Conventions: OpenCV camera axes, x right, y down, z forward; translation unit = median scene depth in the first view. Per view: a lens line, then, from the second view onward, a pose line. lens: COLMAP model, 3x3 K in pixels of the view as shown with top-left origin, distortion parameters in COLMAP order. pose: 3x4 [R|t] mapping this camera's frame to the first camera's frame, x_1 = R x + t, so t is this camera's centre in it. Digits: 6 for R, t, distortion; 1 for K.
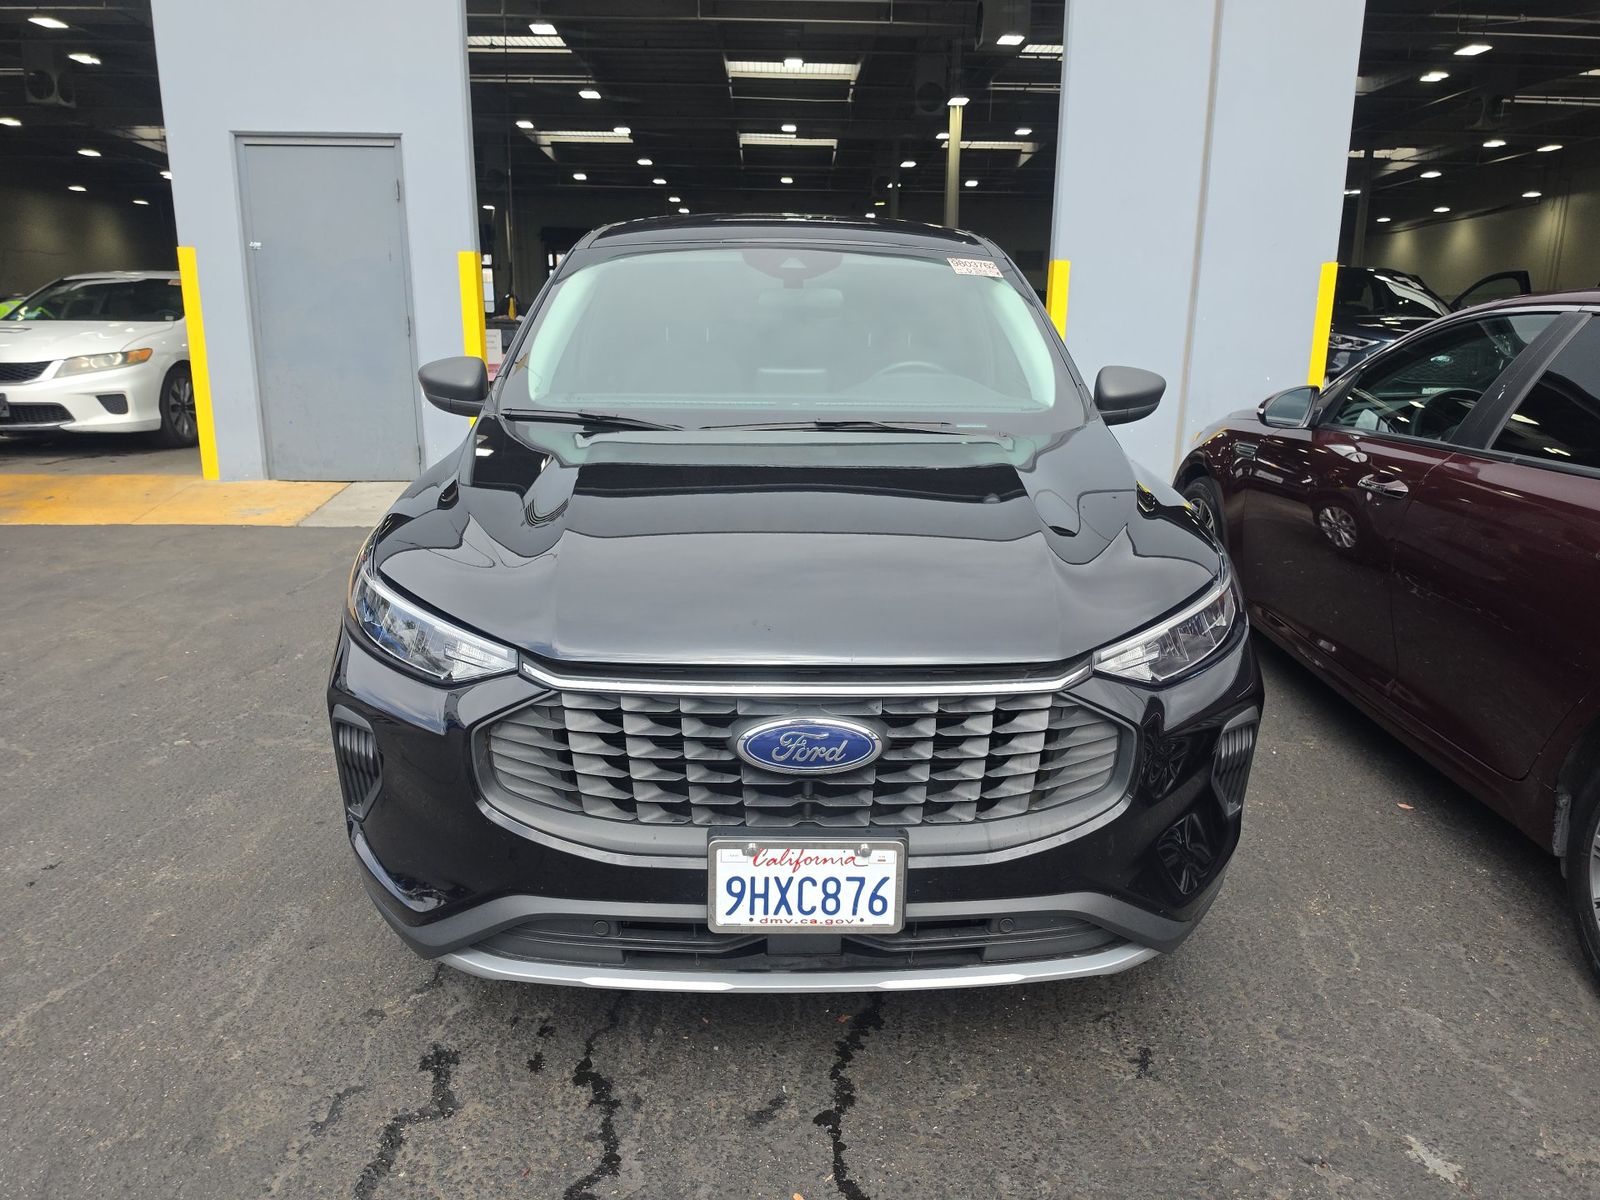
lens RADIAL K [[1126.7, 0, 829.5], [0, 1126.7, 582.6], [0, 0, 1]] dist [0.024208, -0.056509]
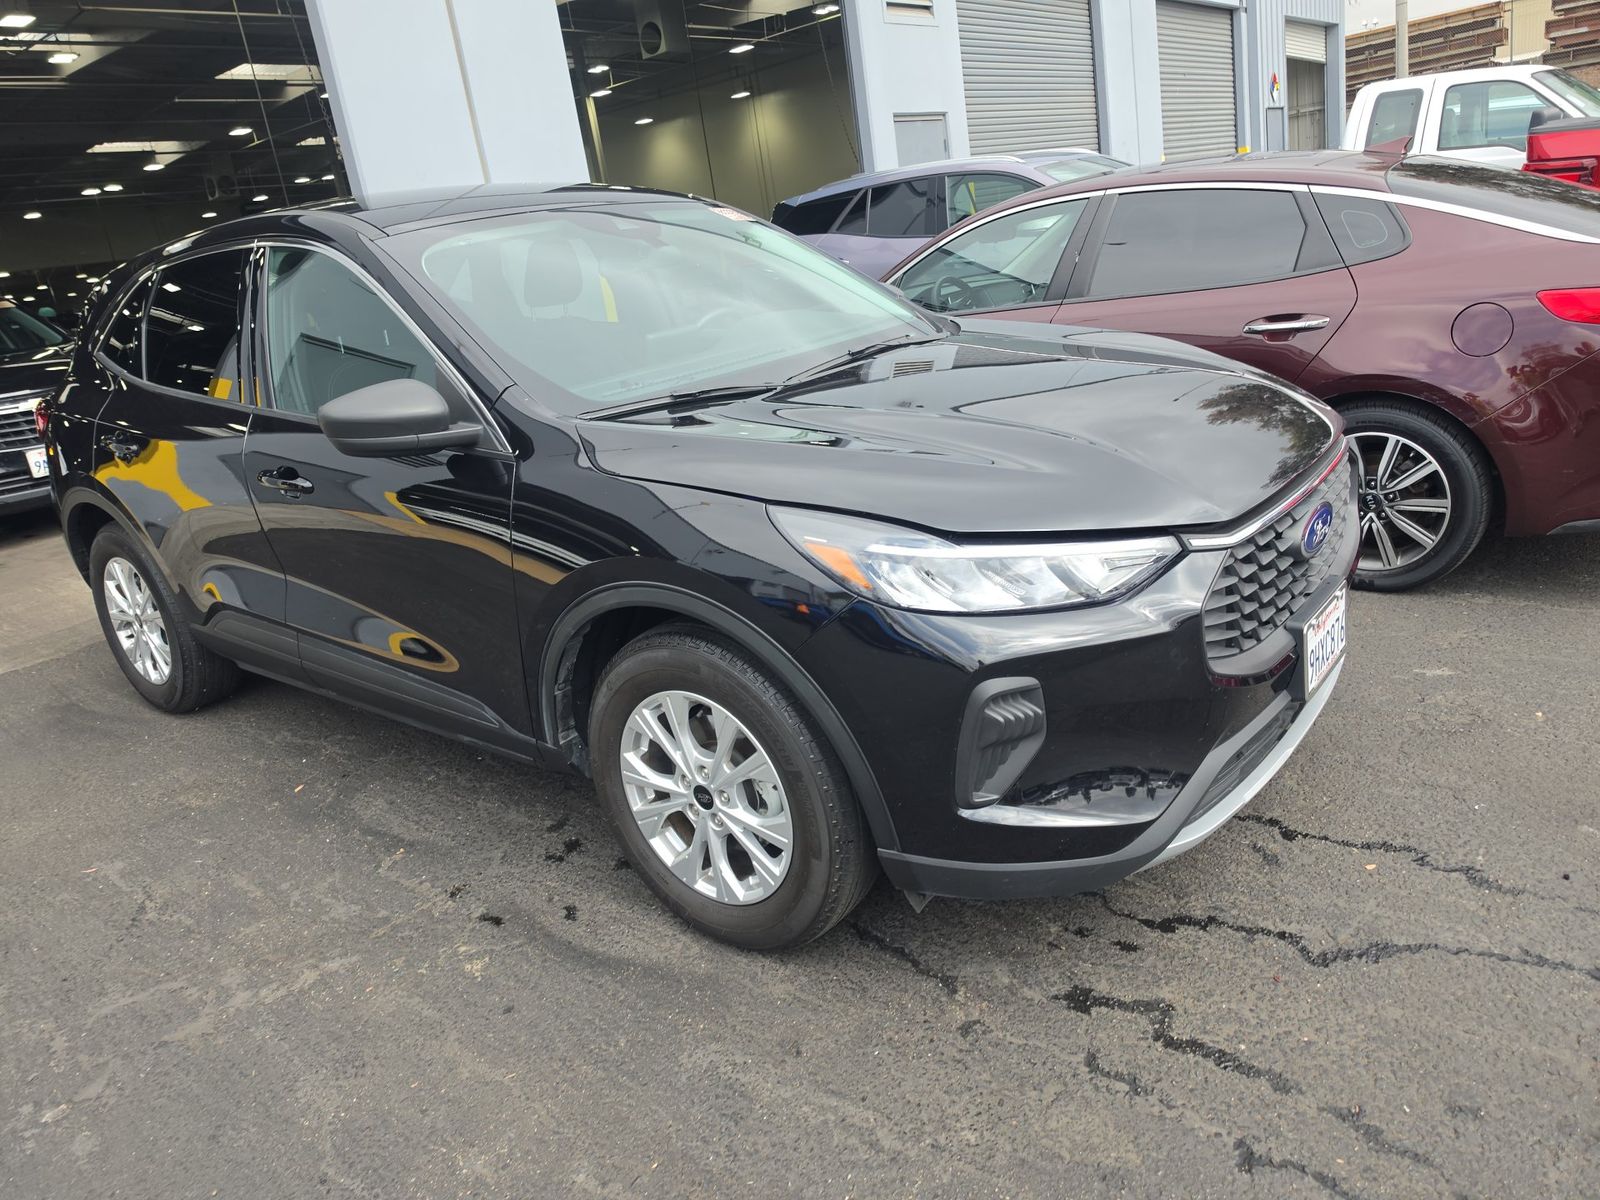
lens RADIAL K [[1074.3, 0, 800.9], [0, 1074.3, 567.4], [0, 0, 1]] dist [-0.004674, -0.004588]
pose [[0.648050, -0.309538, 0.695857, -1.081811], [0.323379, 0.939063, 0.116561, -0.126076], [-0.689534, 0.149489, 0.708658, 0.463498]]
